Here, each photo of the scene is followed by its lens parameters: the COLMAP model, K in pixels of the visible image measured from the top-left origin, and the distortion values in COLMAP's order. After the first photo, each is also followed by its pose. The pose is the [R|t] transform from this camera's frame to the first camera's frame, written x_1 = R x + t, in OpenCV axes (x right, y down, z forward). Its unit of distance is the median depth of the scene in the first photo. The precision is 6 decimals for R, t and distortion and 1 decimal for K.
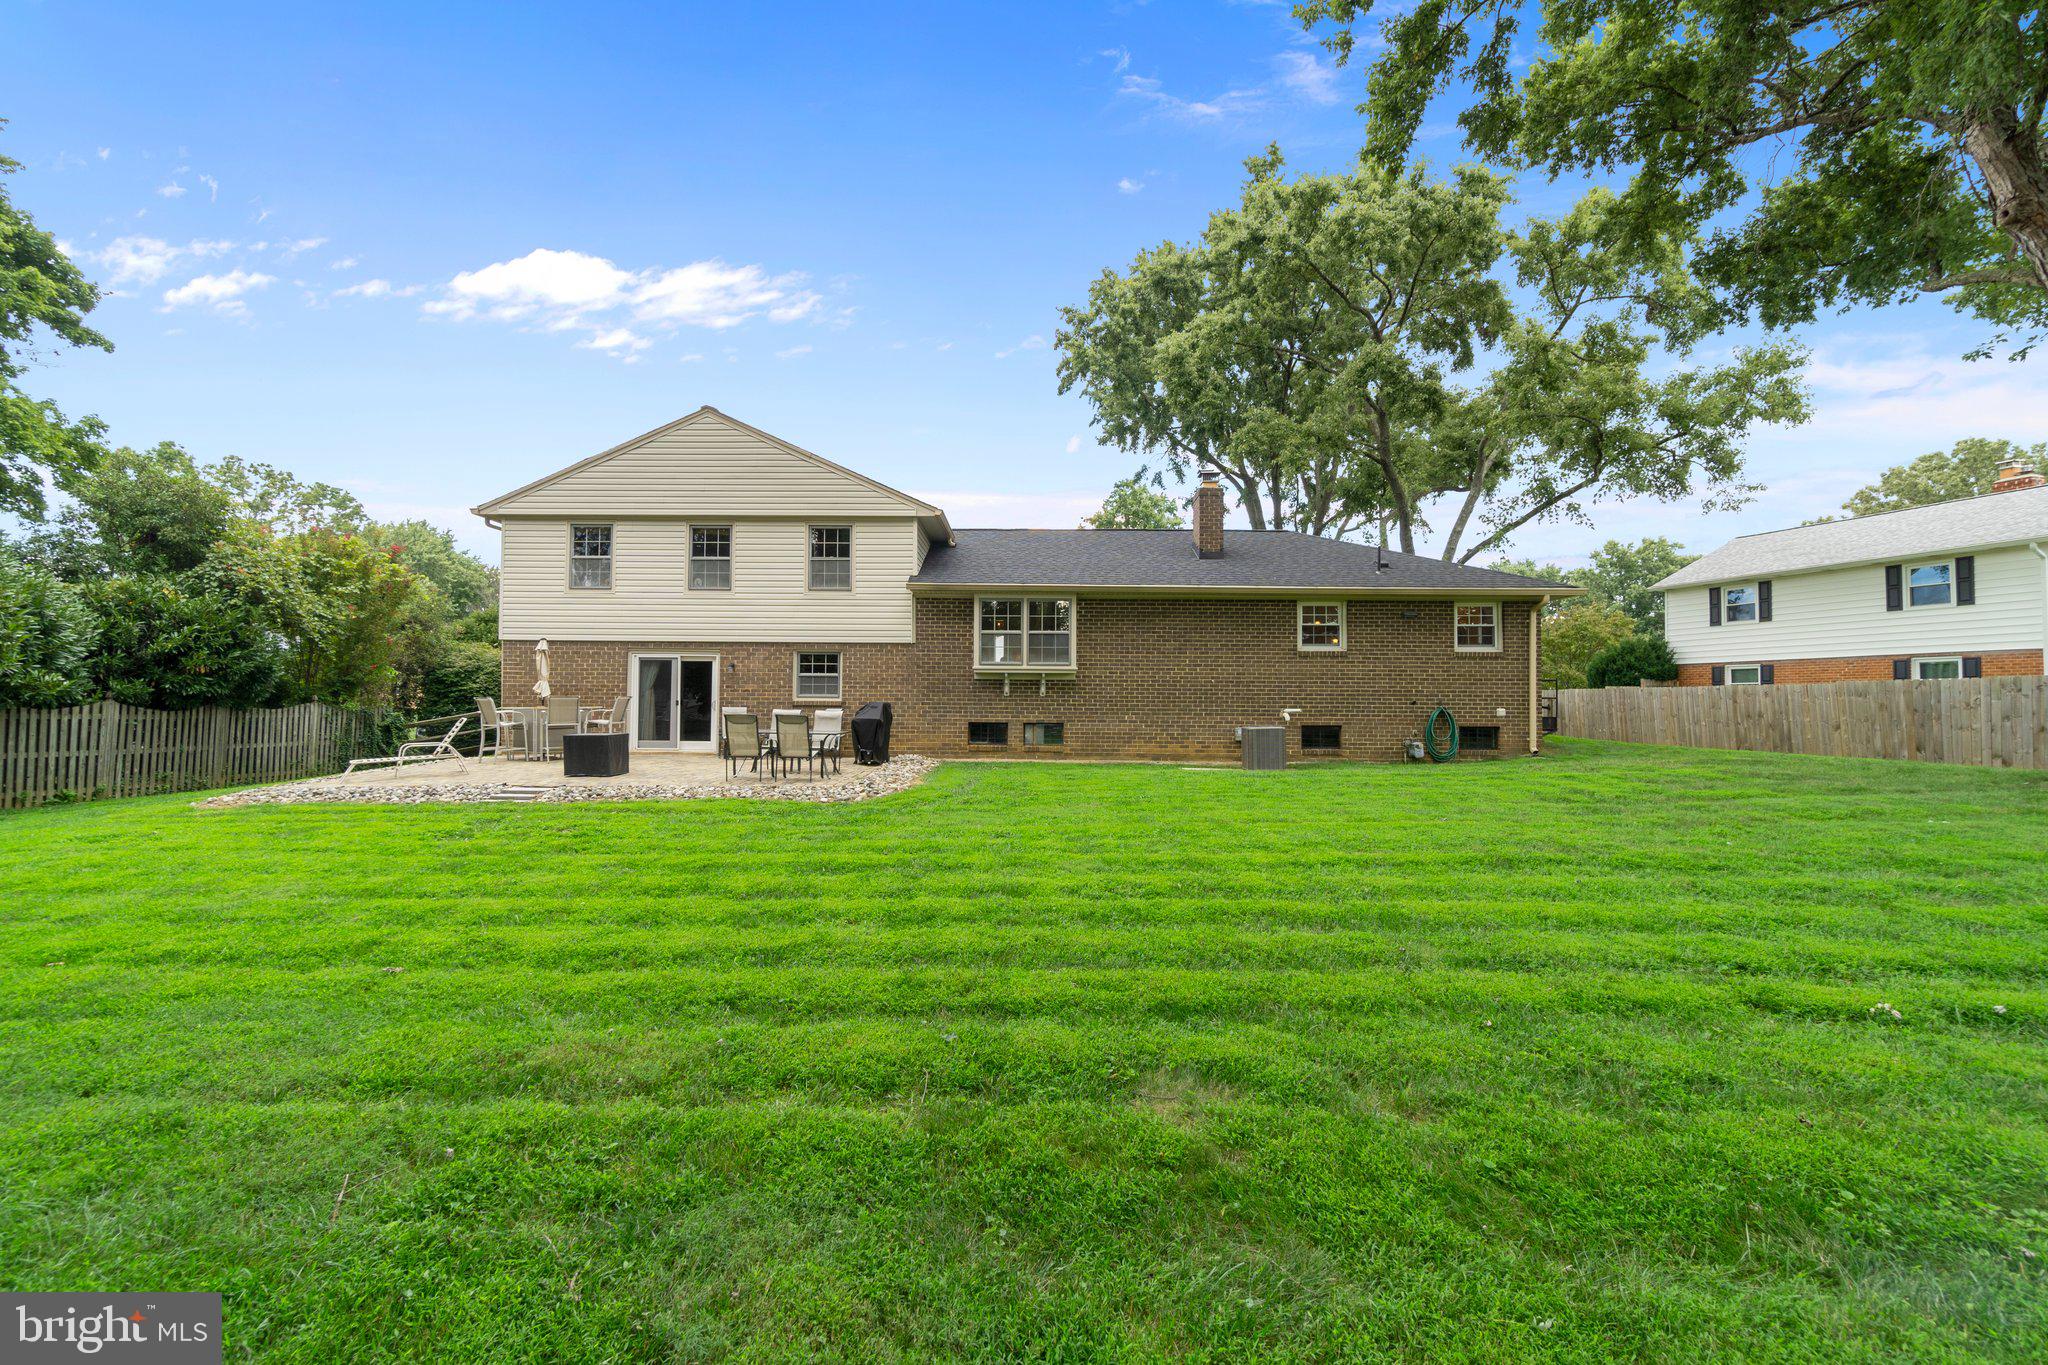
lens RADIAL K [[916.9, 0, 1036.7], [0, 916.9, 683.5], [0, 0, 1]] dist [0.004082, -0.001051]
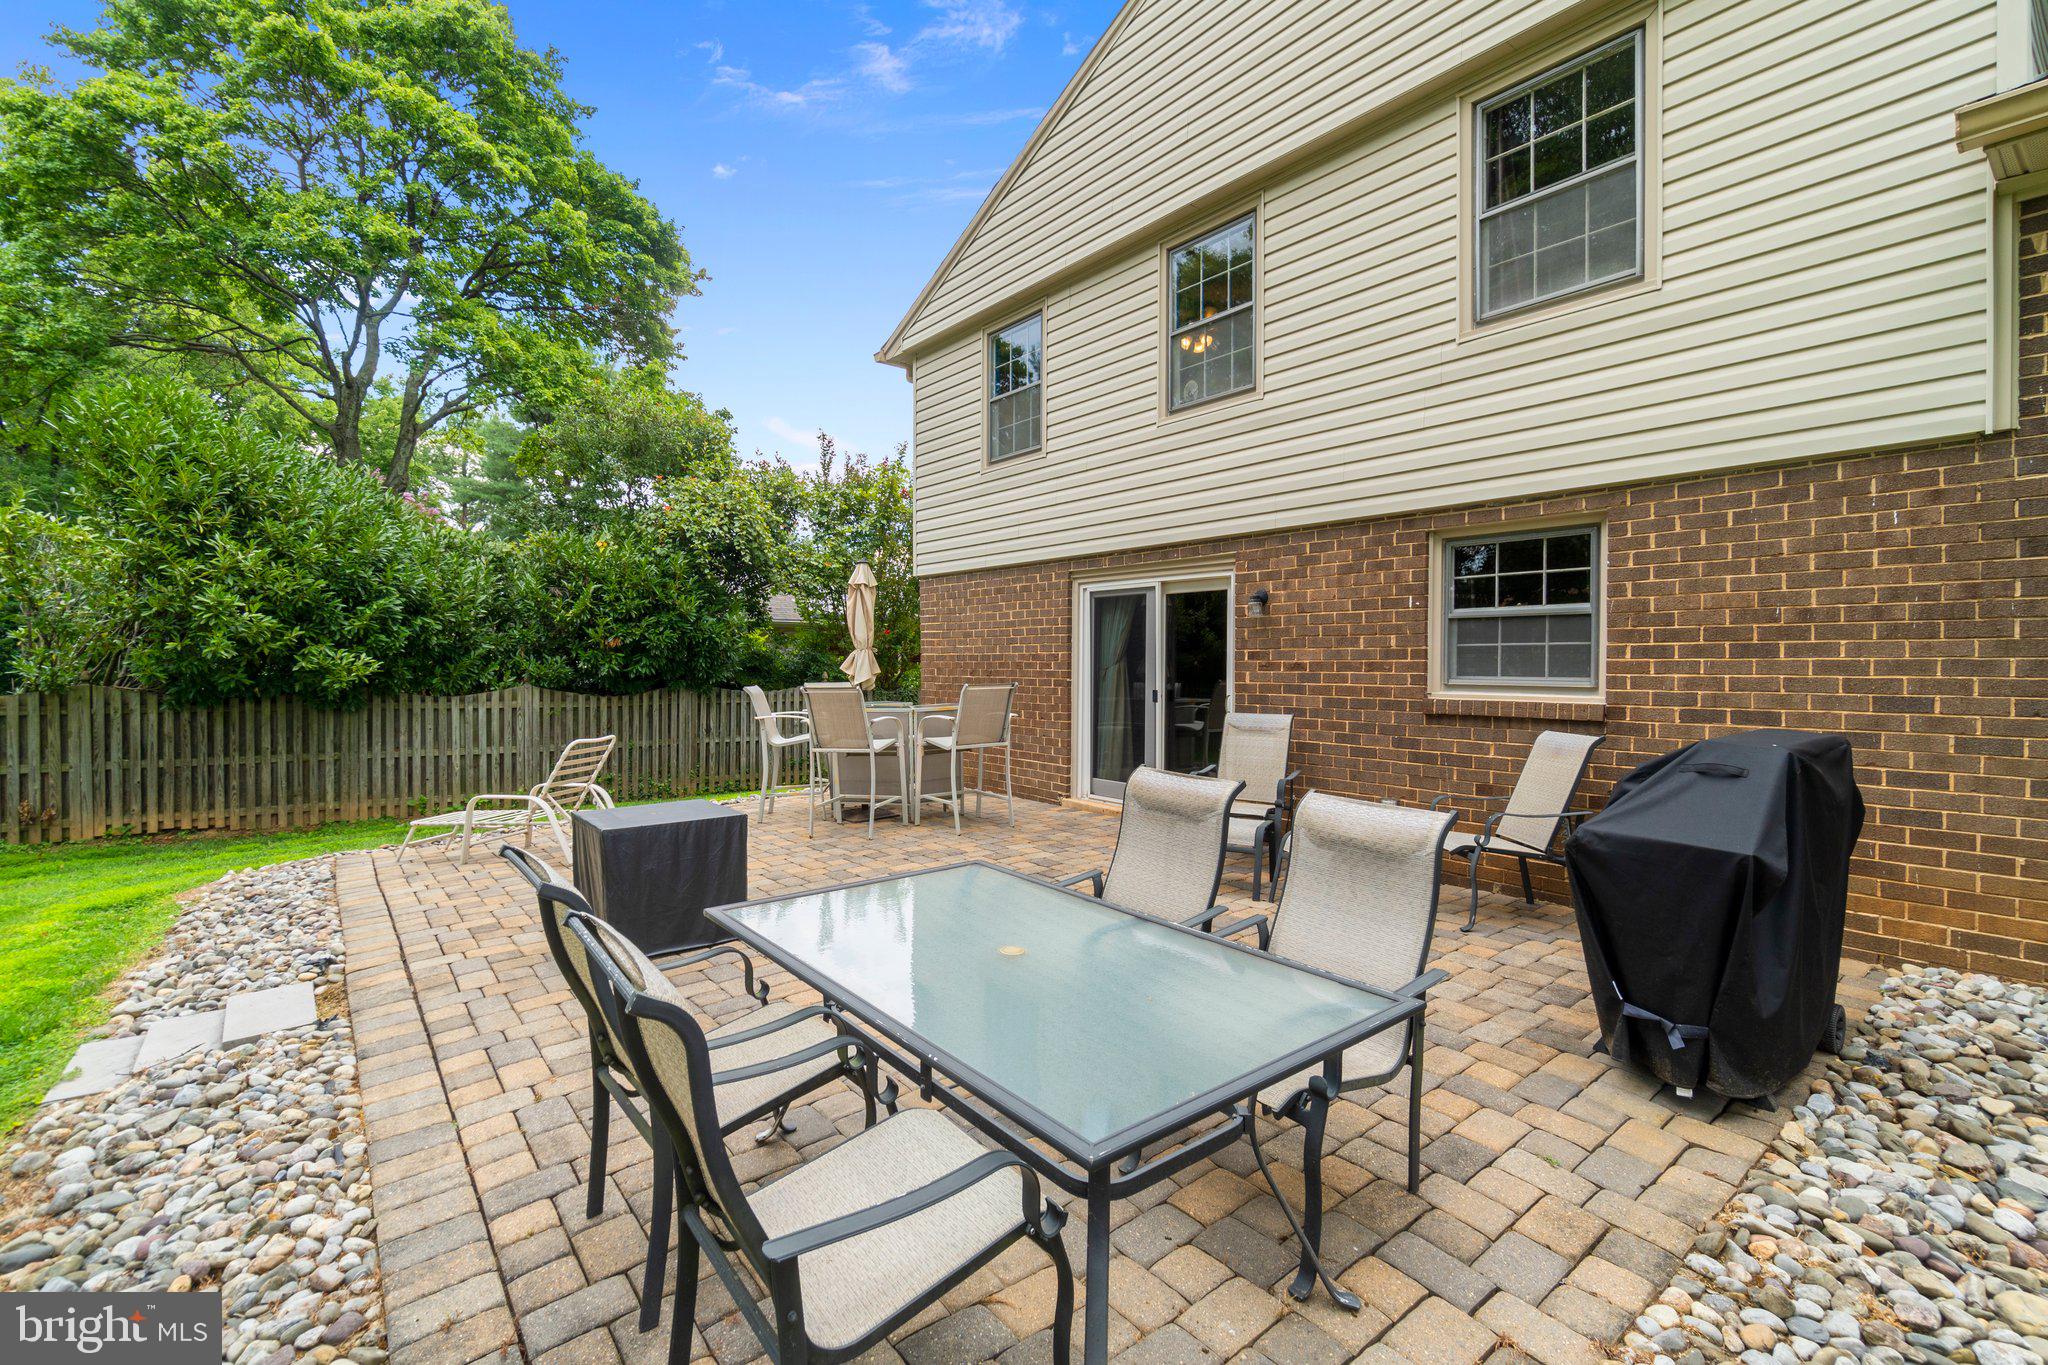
lens RADIAL K [[916.9, 0, 998.3], [0, 916.9, 661.8], [0, 0, 1]] dist [0.004082, -0.001051]
pose [[0.611924, -0.006822, -0.790887, -0.109380], [0.018497, 0.999813, 0.005688, 0.001860], [0.790700, -0.018109, 0.611936, 0.696197]]
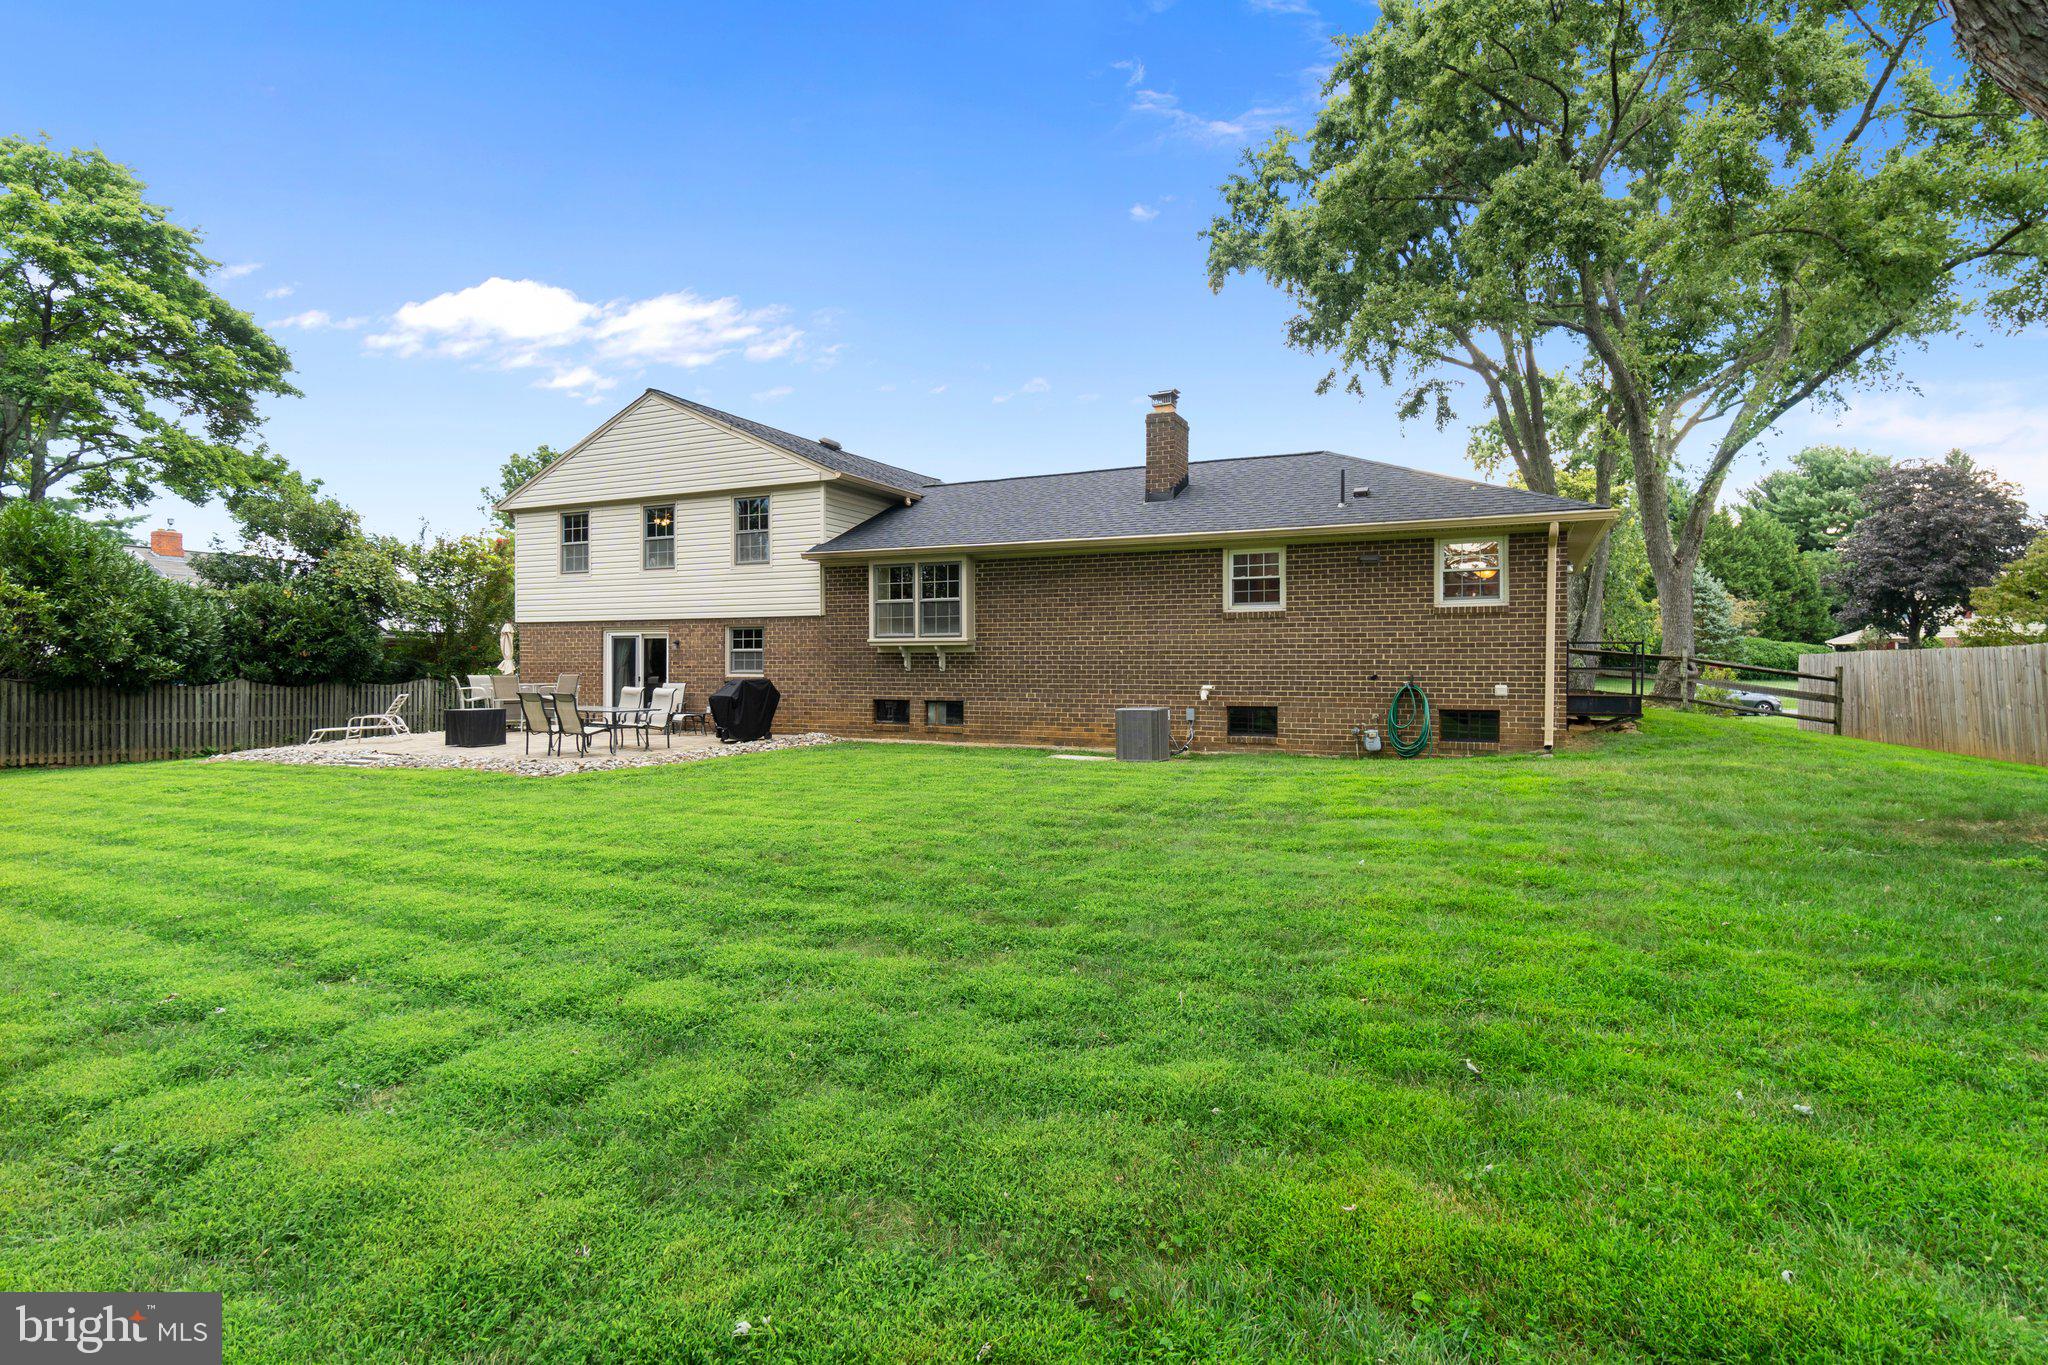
lens RADIAL K [[1123.2, 0, 1018.3], [0, 1123.2, 673.9], [0, 0, 1]] dist [0.012126, 0.002583]
pose [[0.897536, -0.004355, -0.440919, 0.557026], [0.013482, 0.999755, 0.017571, -0.001602], [0.440735, -0.021715, 0.897375, 0.047923]]
